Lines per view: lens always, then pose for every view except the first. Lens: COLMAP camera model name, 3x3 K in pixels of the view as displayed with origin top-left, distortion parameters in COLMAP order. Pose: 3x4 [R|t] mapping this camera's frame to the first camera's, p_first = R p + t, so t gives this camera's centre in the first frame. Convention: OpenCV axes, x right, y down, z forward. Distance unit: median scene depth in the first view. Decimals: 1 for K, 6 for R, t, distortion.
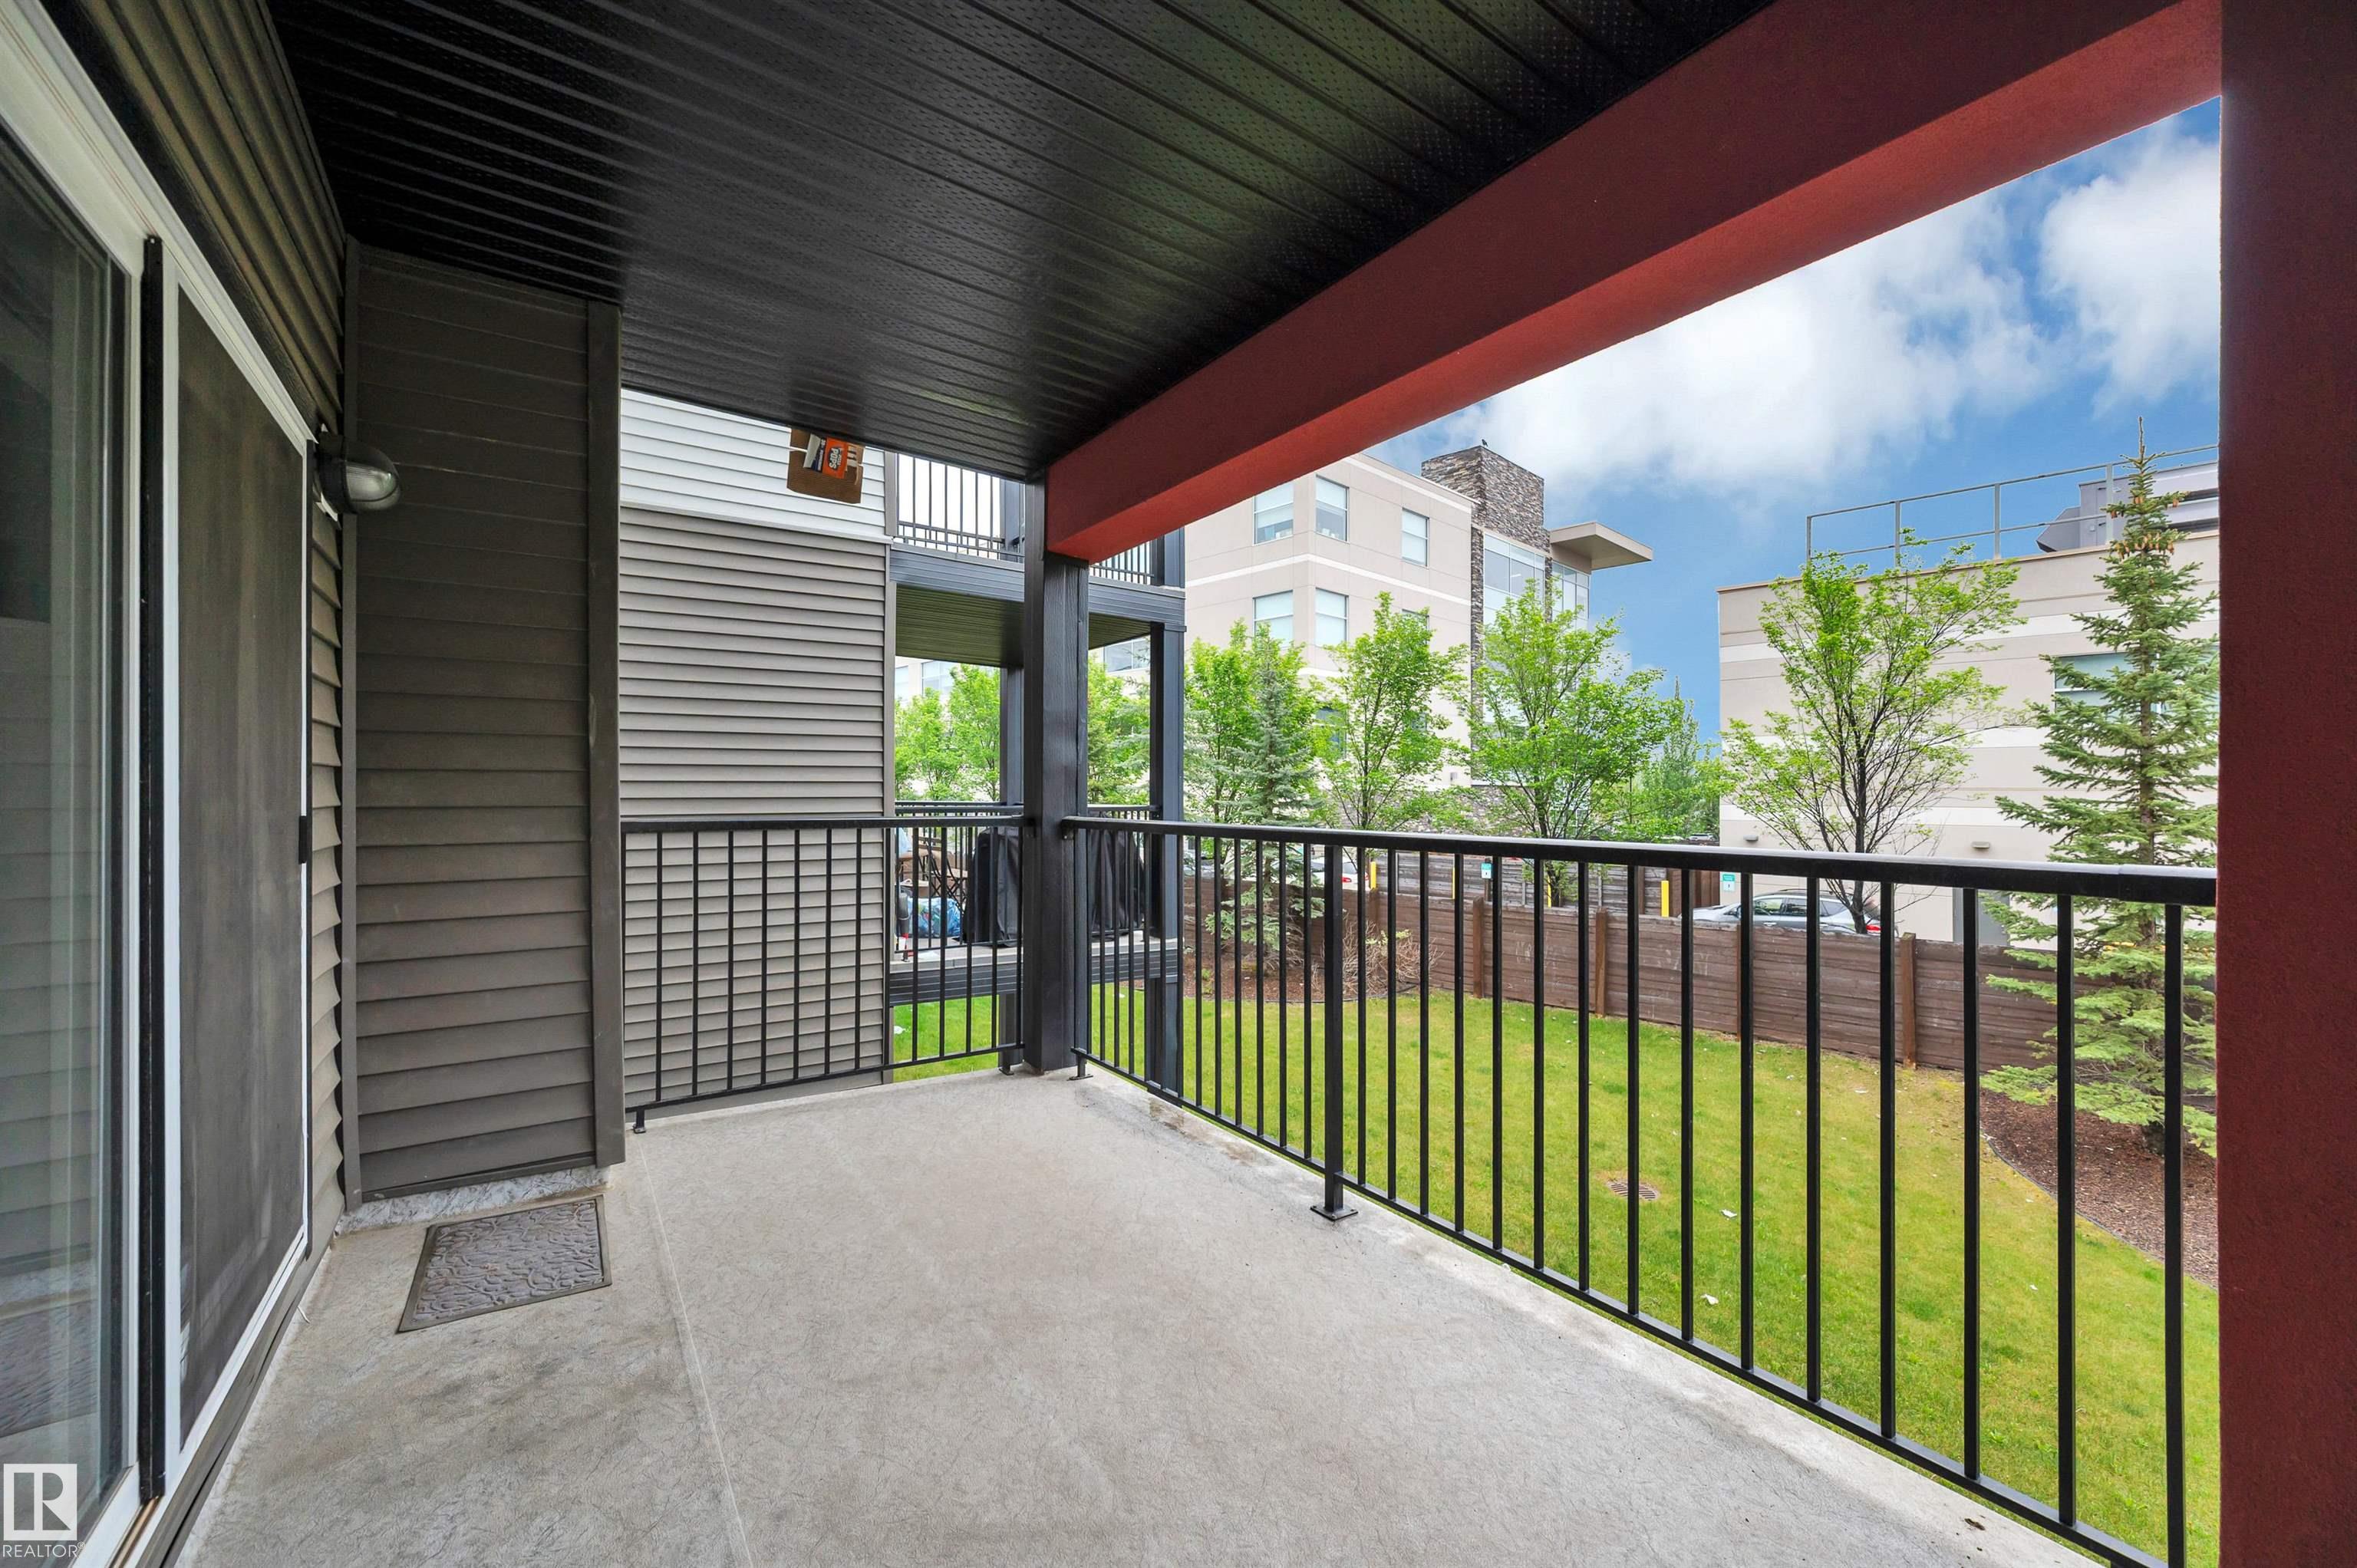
lens RADIAL K [[945.5, 0, 1174.1], [0, 945.5, 800.4], [0, 0, 1]] dist [-0.000657, 0.000085]
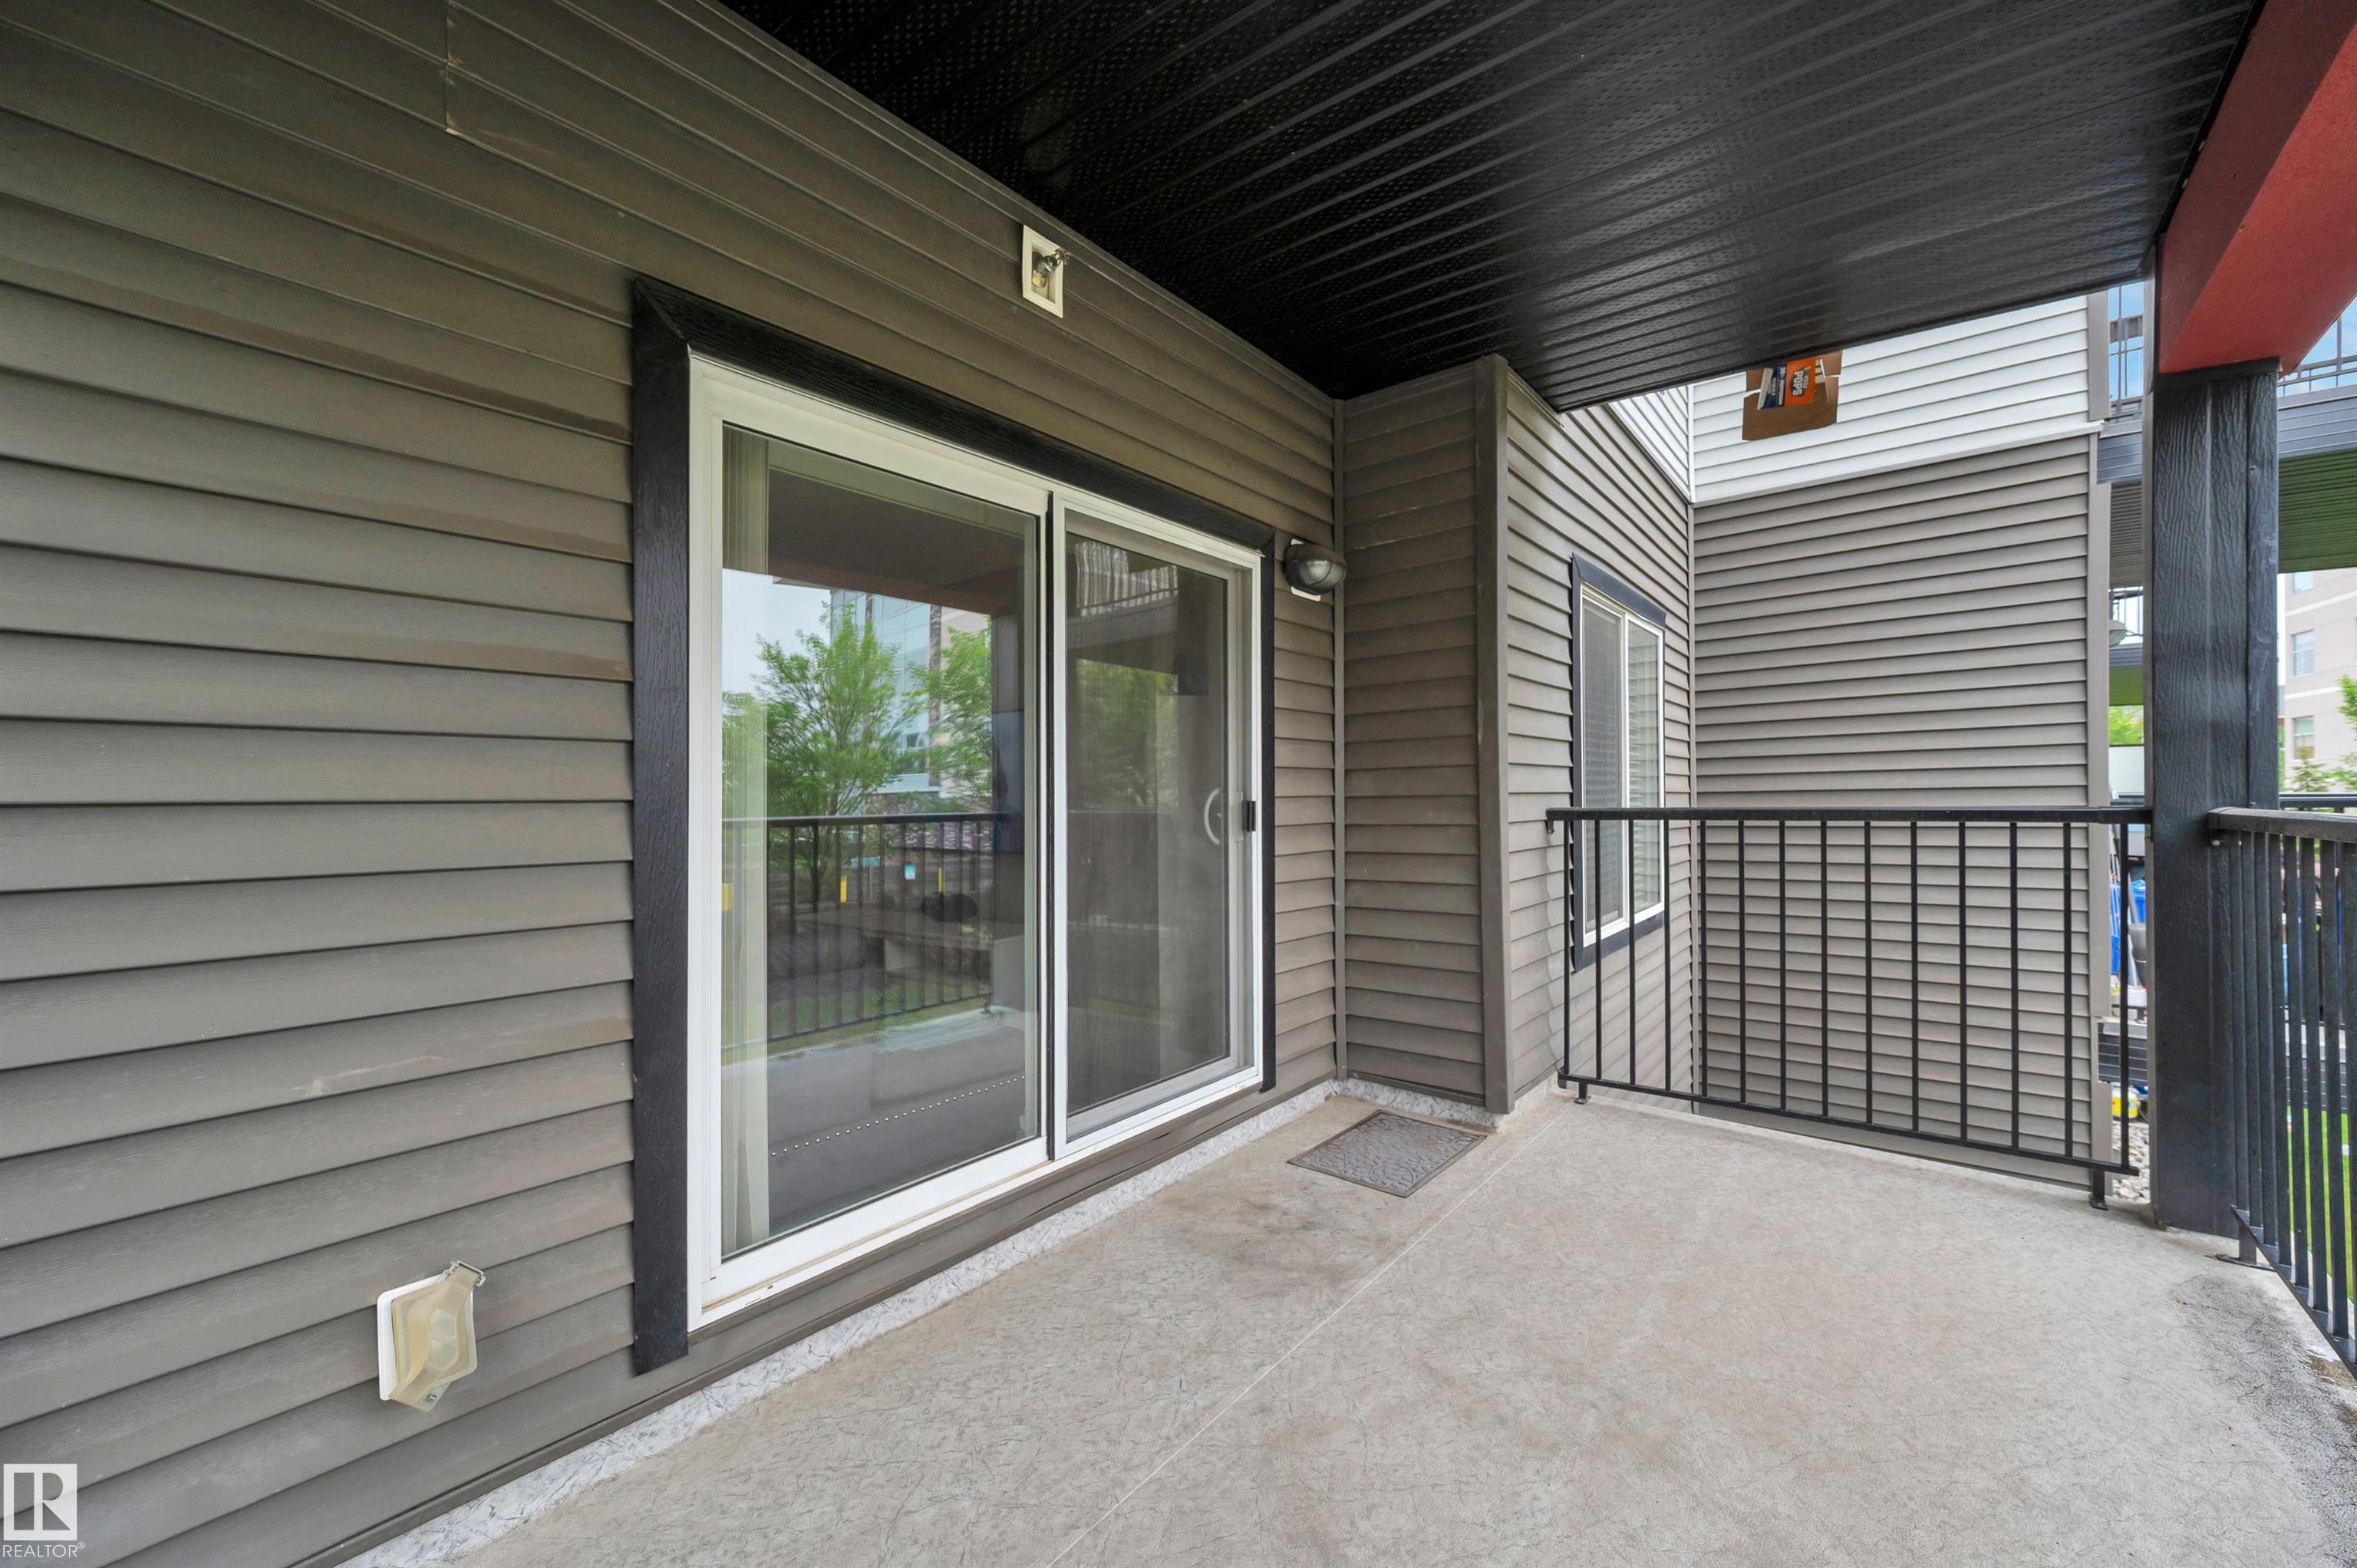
lens RADIAL K [[927.2, 0, 1204.2], [0, 927.2, 790.7], [0, 0, 1]] dist [0.001811, -0.000127]
pose [[0.314407, -0.016231, -0.949149, 0.358201], [0.005796, 0.999868, -0.015178, 0.017130], [0.949270, -0.000729, 0.314460, 0.329718]]
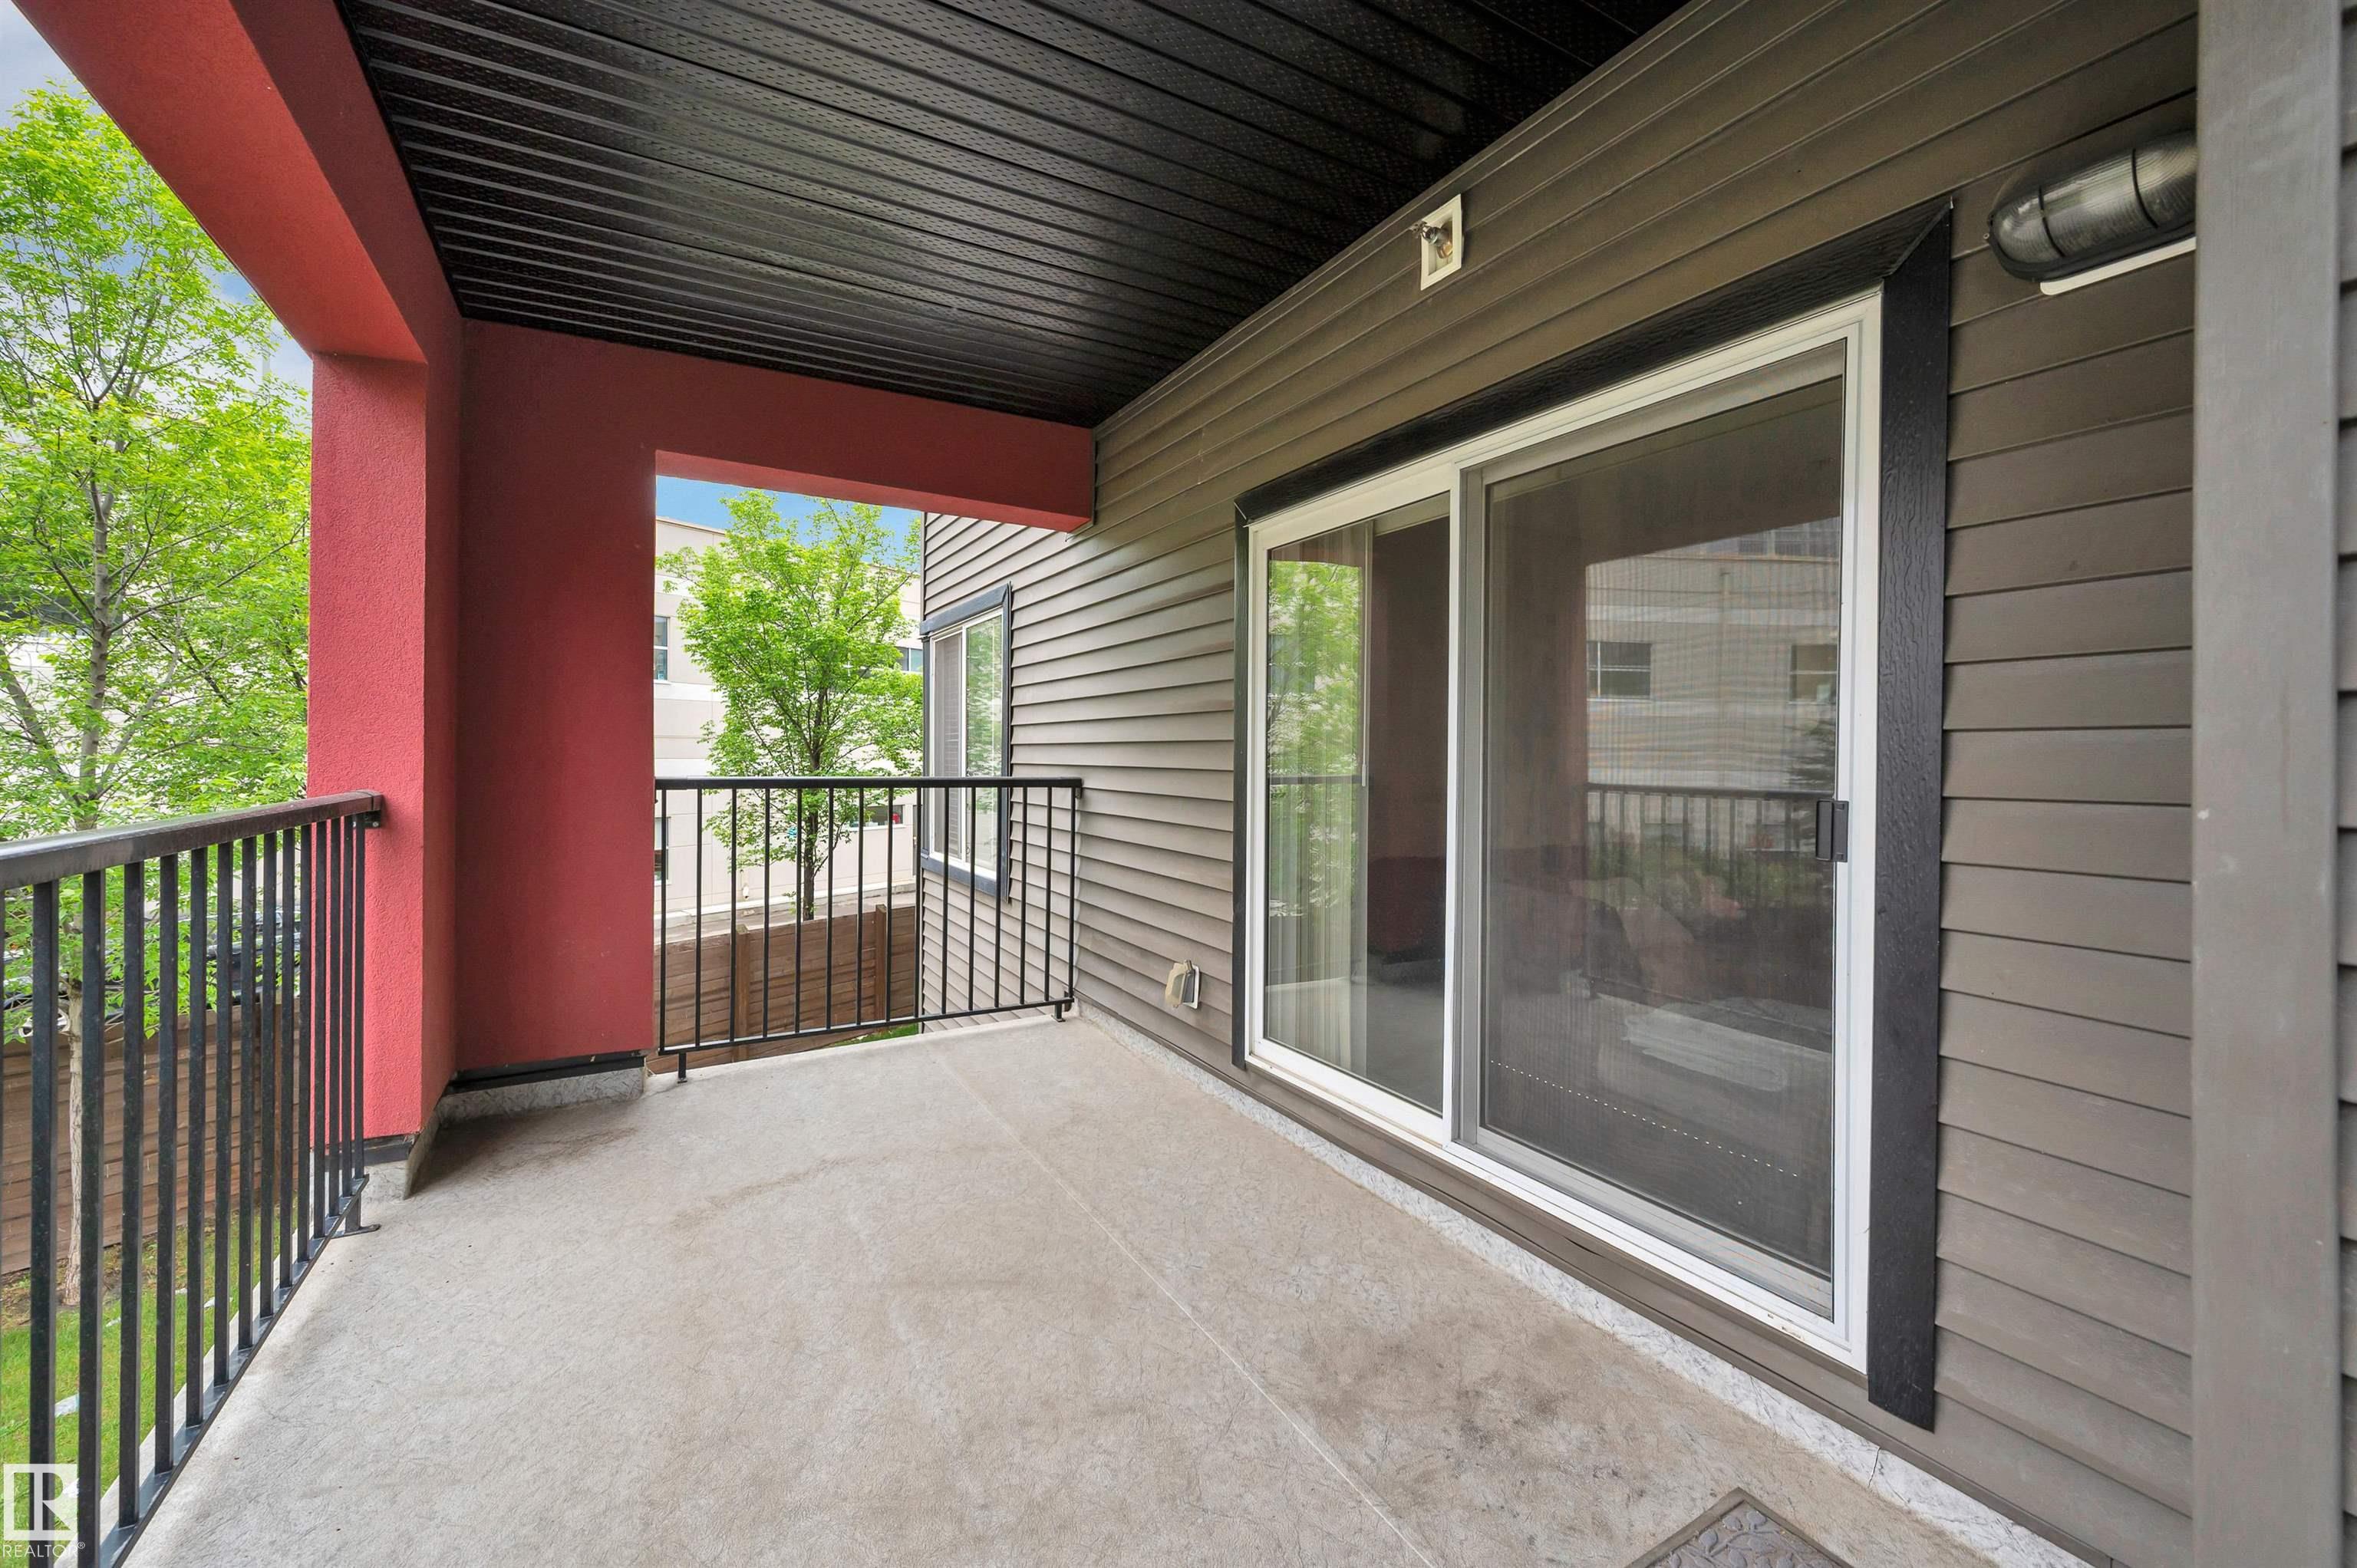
lens RADIAL K [[954.0, 0, 1188.9], [0, 954.0, 755.3], [0, 0, 1]] dist [-0.000759, -0.000252]
pose [[-0.997828, -0.009645, 0.065162, -0.321591], [-0.009105, 0.999922, 0.008578, -0.016197], [-0.065239, 0.007966, -0.997838, 1.332410]]
